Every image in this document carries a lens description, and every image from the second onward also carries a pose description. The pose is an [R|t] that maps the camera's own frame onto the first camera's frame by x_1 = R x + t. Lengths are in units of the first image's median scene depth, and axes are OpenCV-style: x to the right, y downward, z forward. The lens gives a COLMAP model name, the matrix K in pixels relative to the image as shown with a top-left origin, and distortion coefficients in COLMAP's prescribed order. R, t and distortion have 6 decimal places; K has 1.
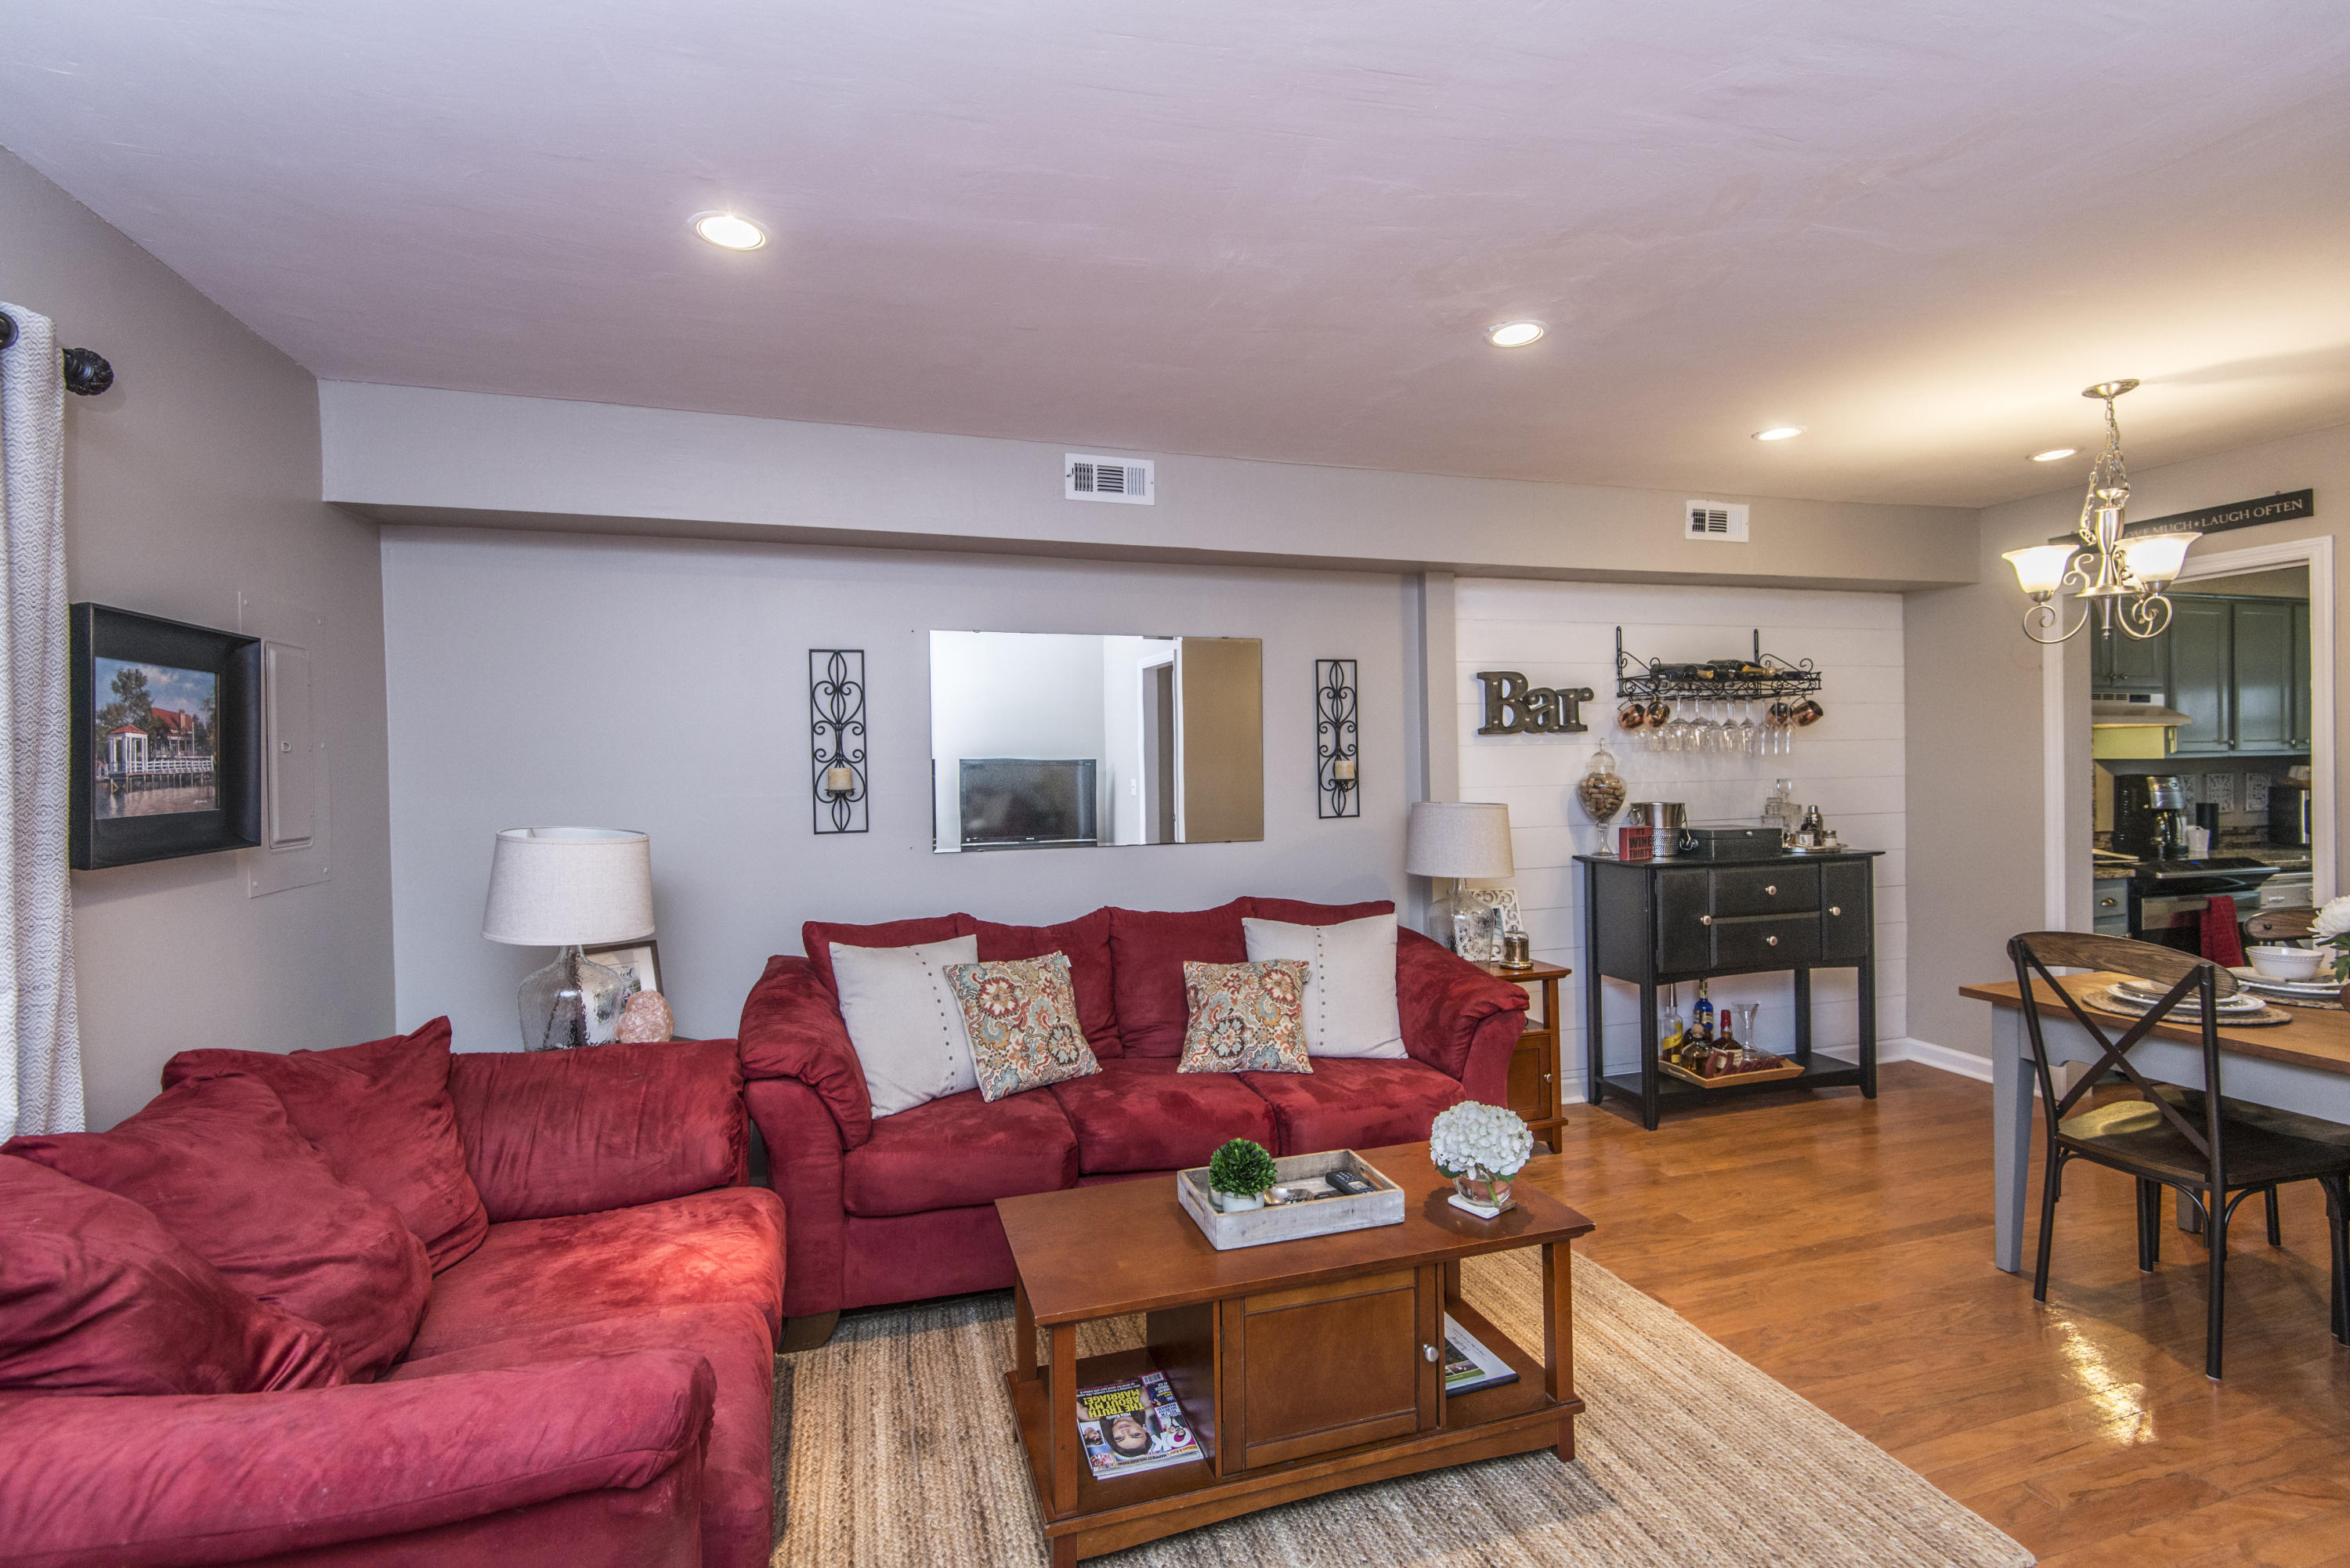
lens RADIAL K [[1051.3, 0, 1180.8], [0, 1051.3, 773.5], [0, 0, 1]] dist [0.038703, -0.021481]
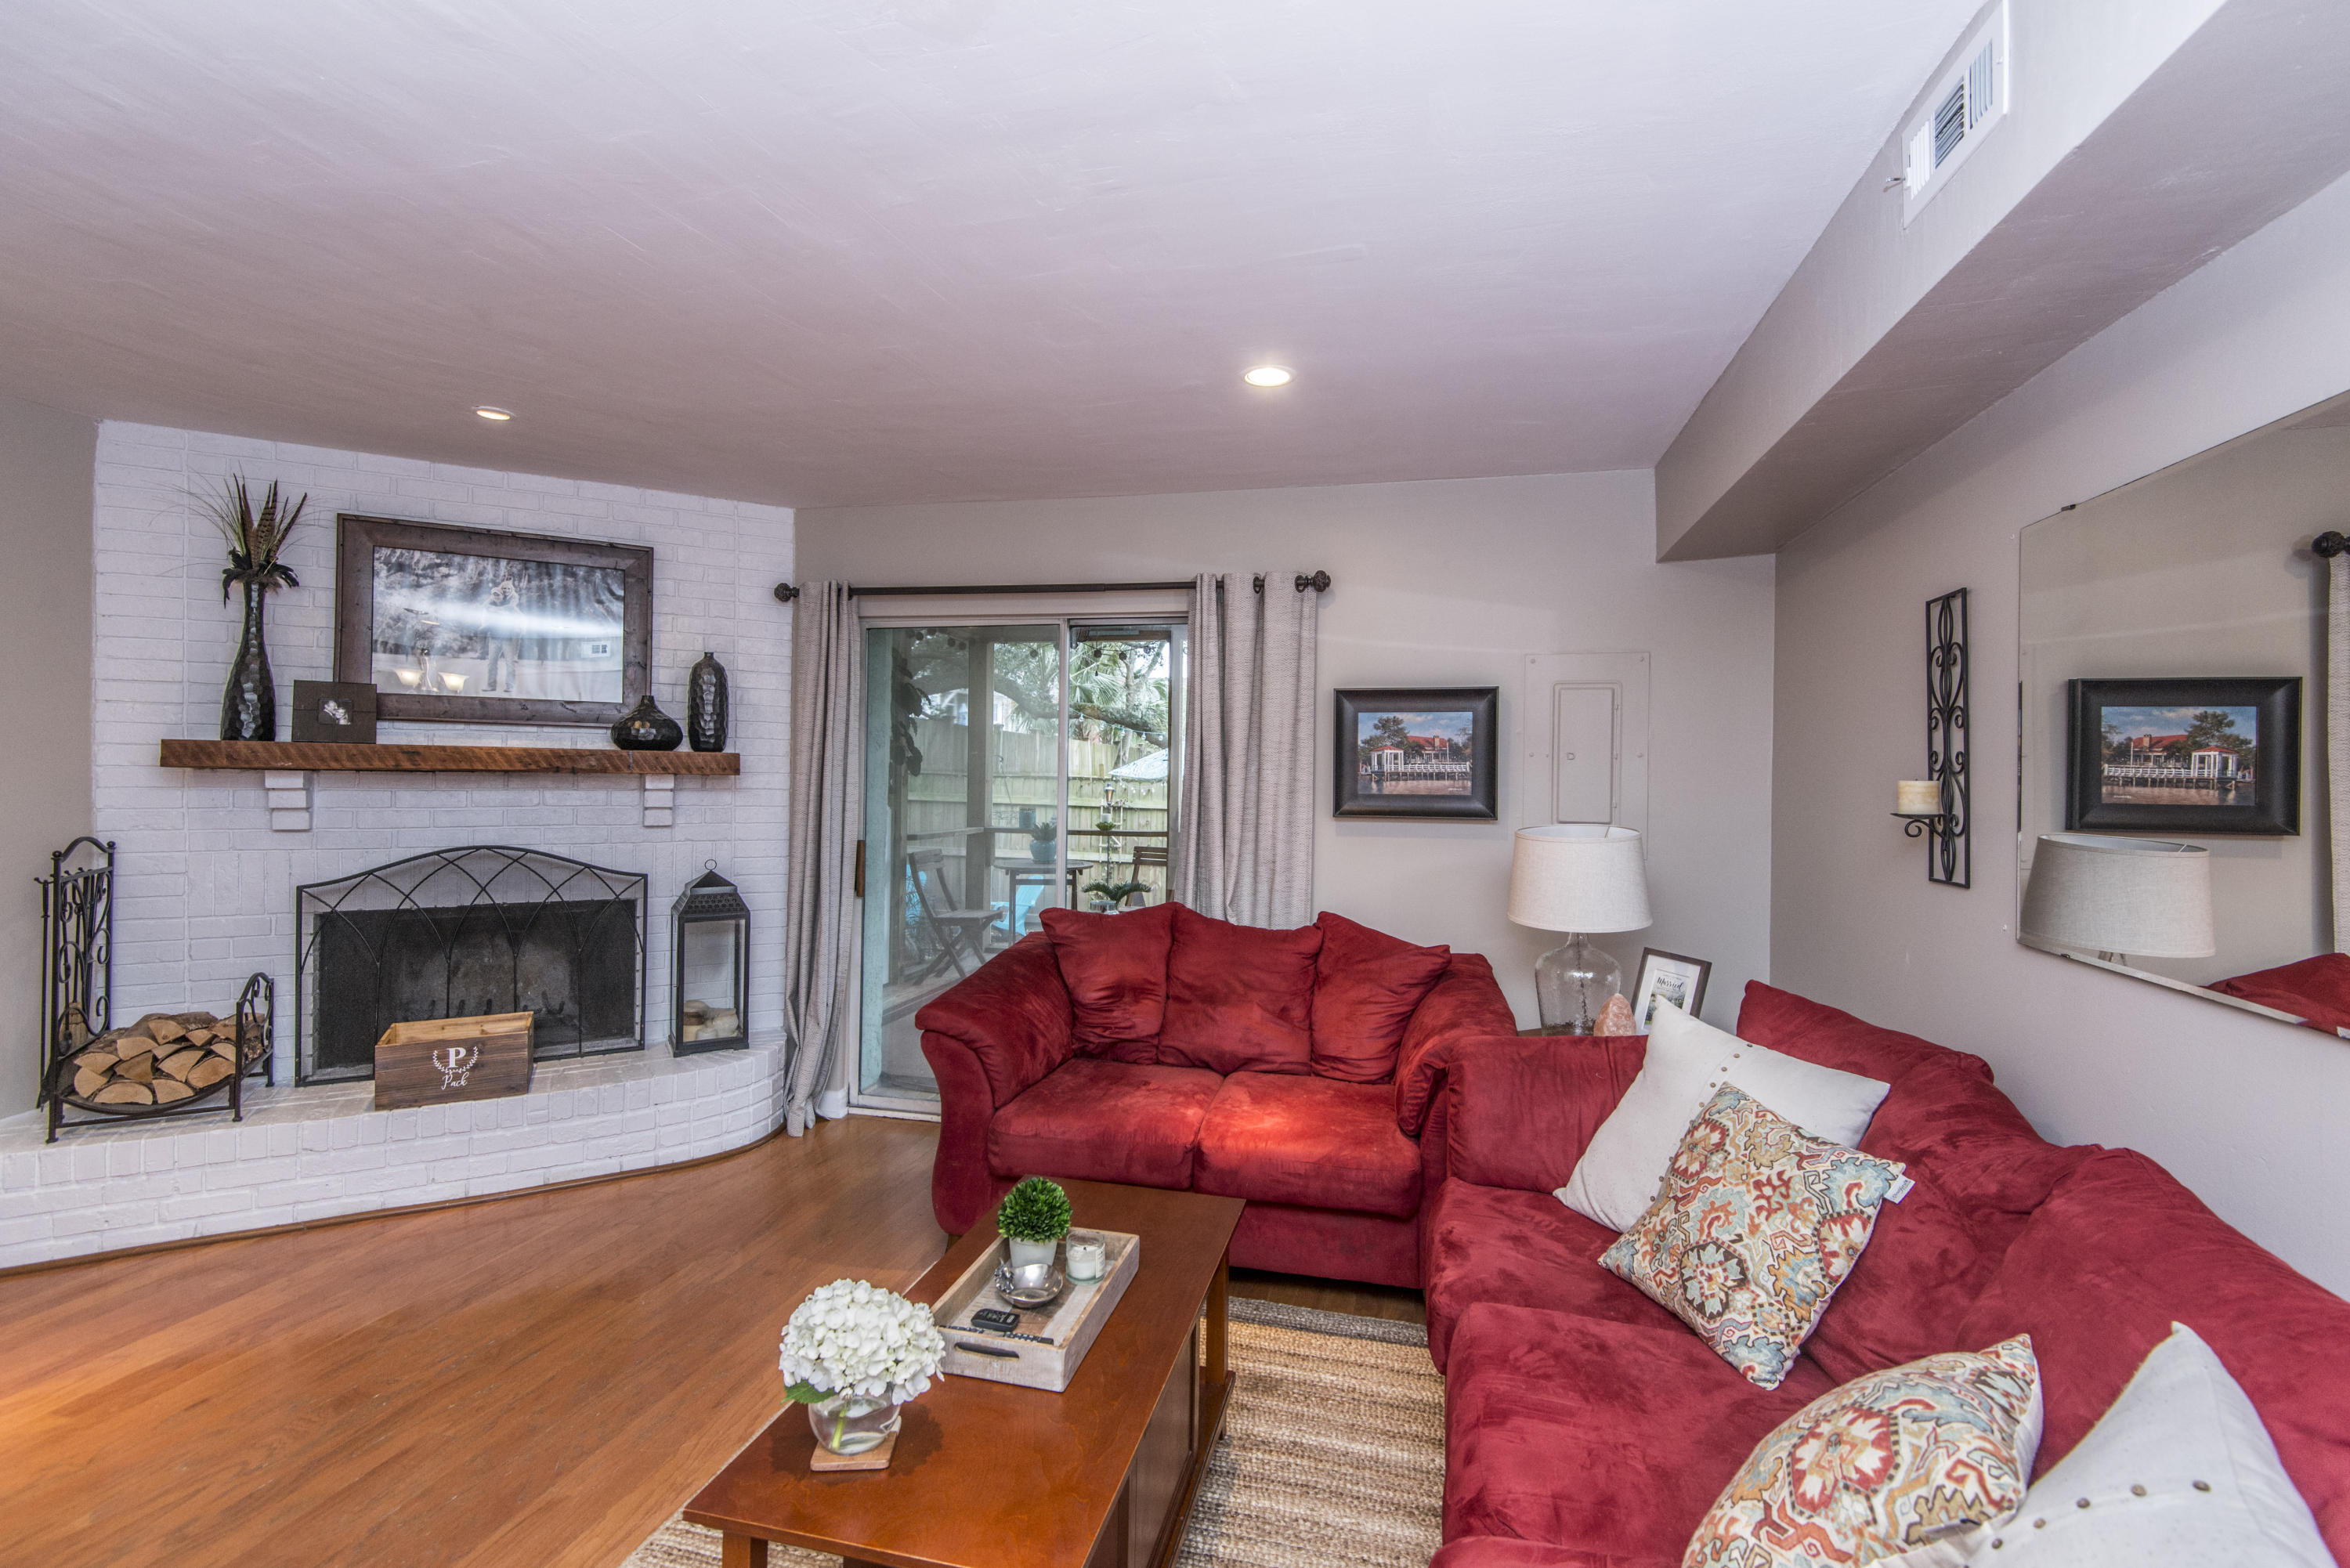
lens RADIAL K [[1057.4, 0, 1180.0], [0, 1057.4, 774.3], [0, 0, 1]] dist [0.031113, -0.021588]
pose [[-0.520146, 0.012259, -0.853990, 0.747898], [-0.012997, 0.999668, 0.022266, -0.029179], [0.853979, 0.022681, -0.519813, 1.511938]]
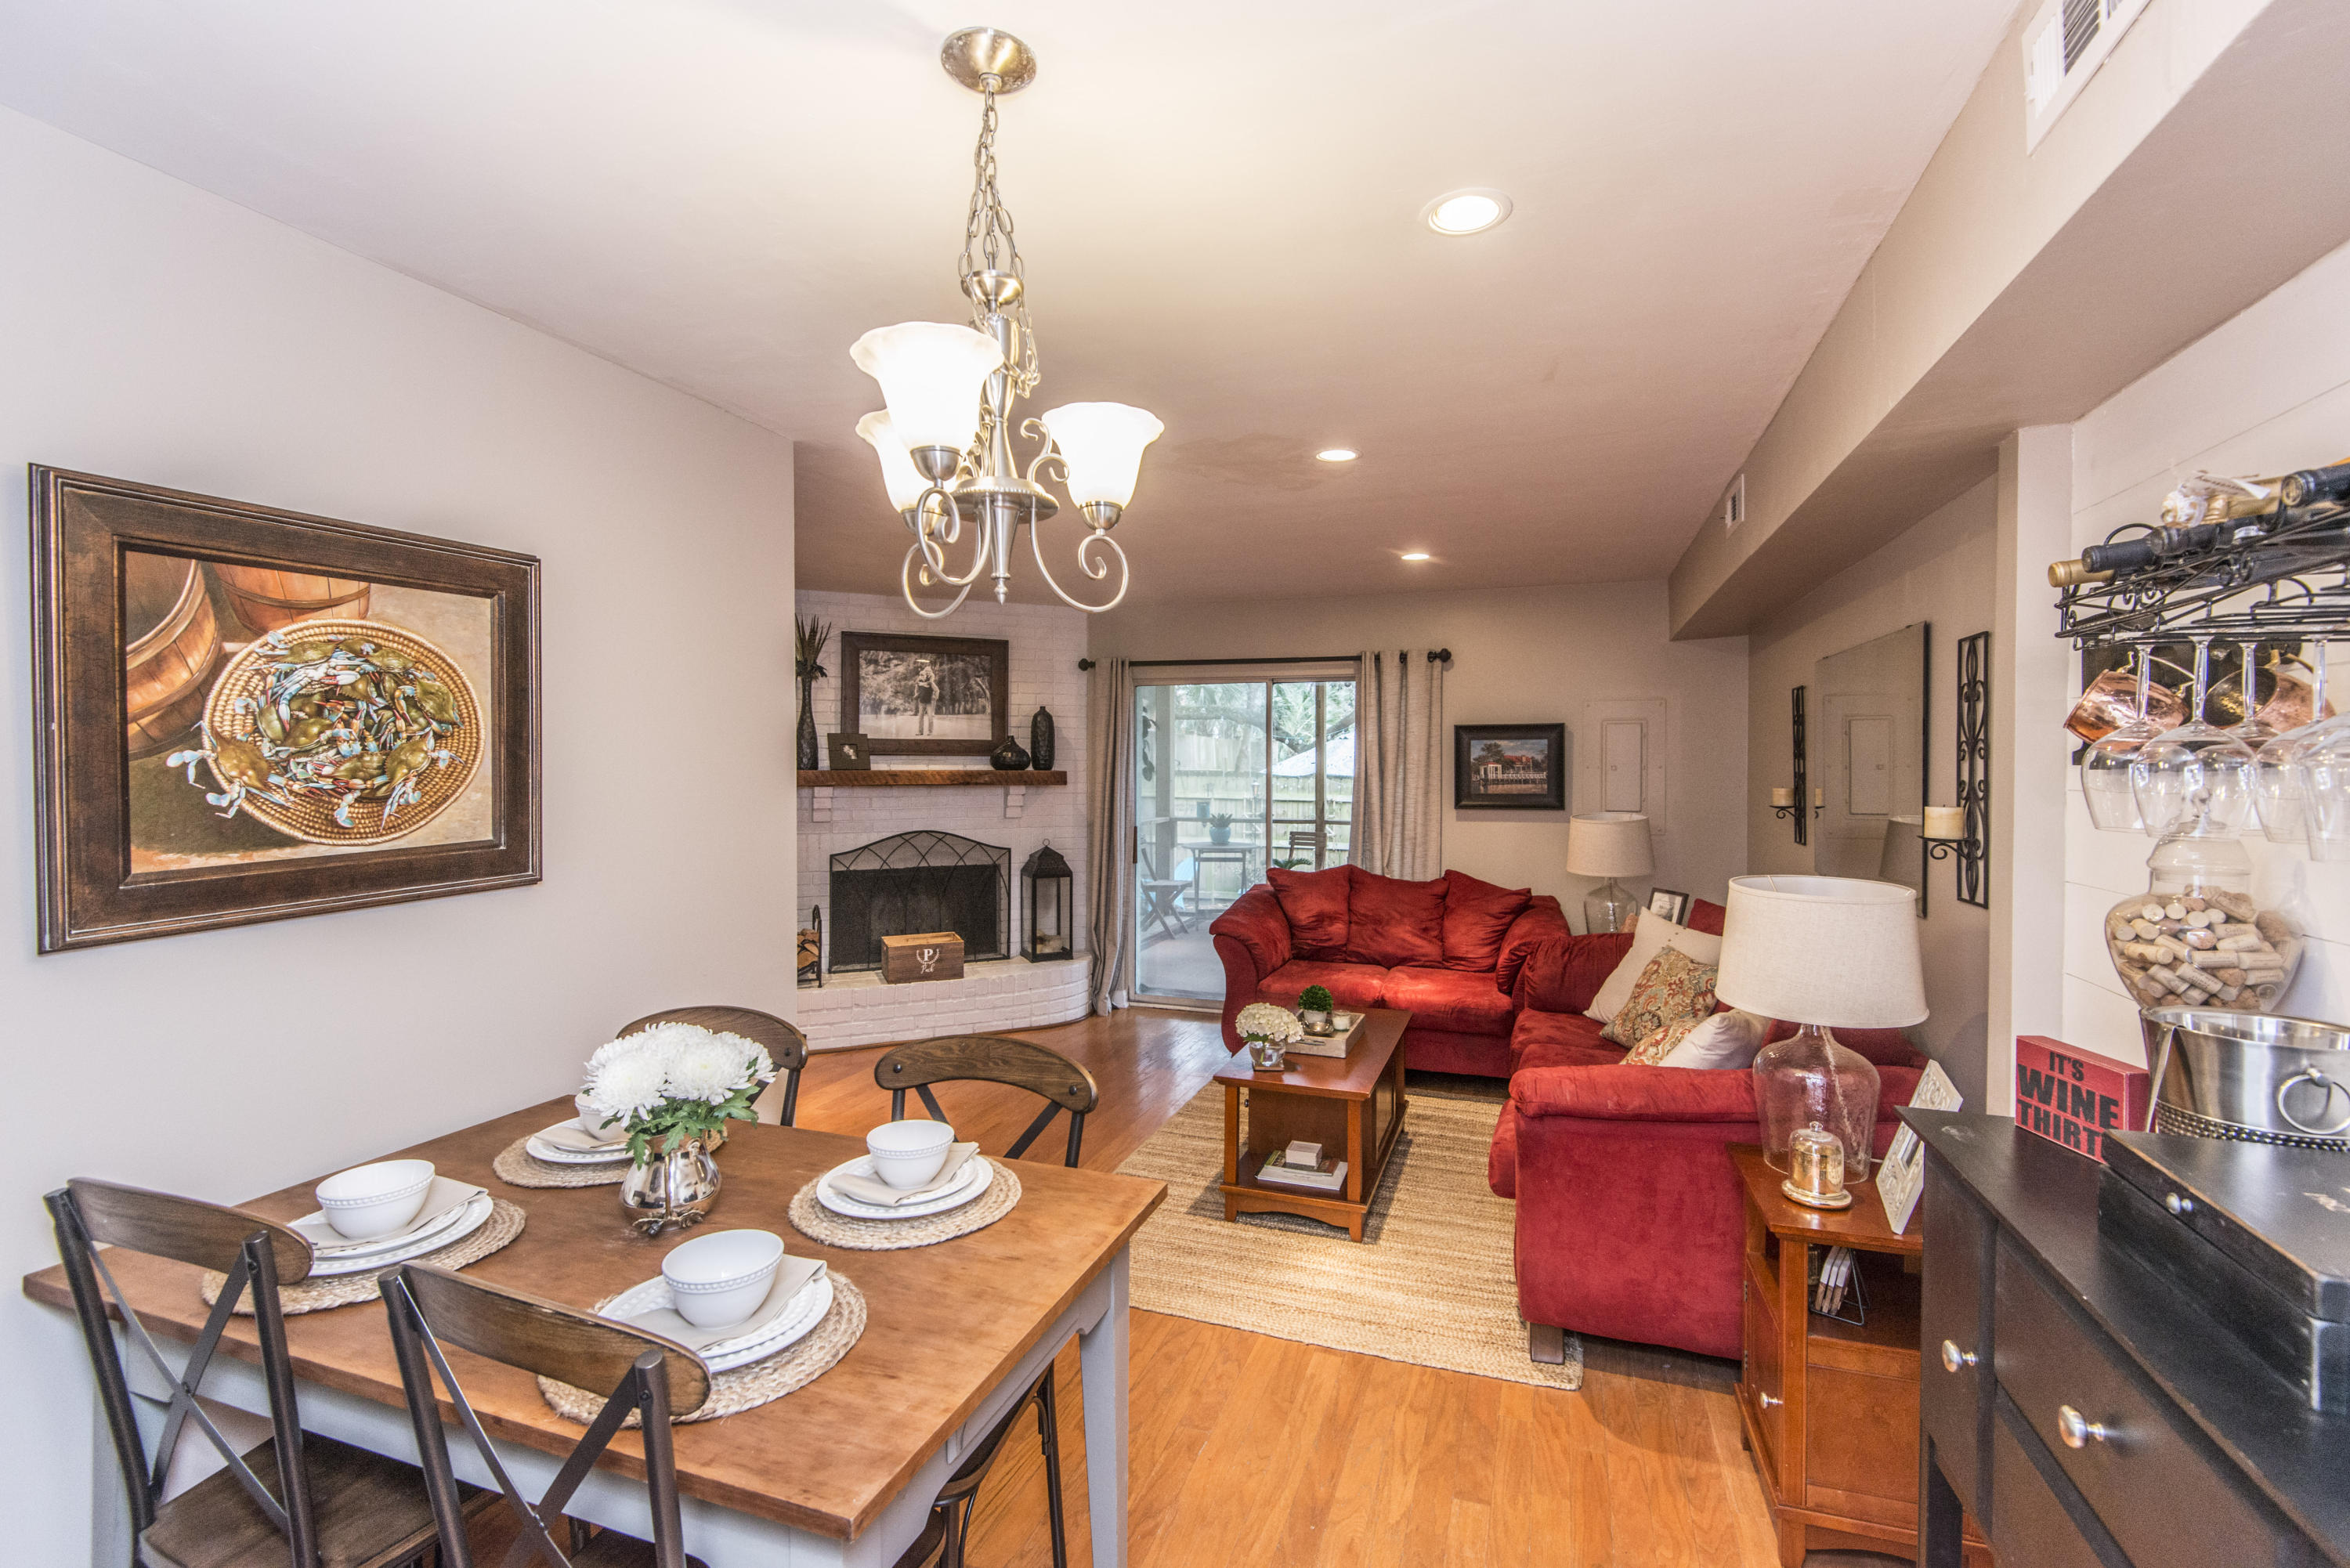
lens RADIAL K [[1051.3, 0, 1180.8], [0, 1051.3, 773.5], [0, 0, 1]] dist [0.038703, -0.021481]
pose [[-0.603312, 0.026519, -0.797064, 1.658251], [0.002108, 0.999497, 0.031658, -0.097205], [0.797503, 0.017419, -0.603064, 1.872160]]
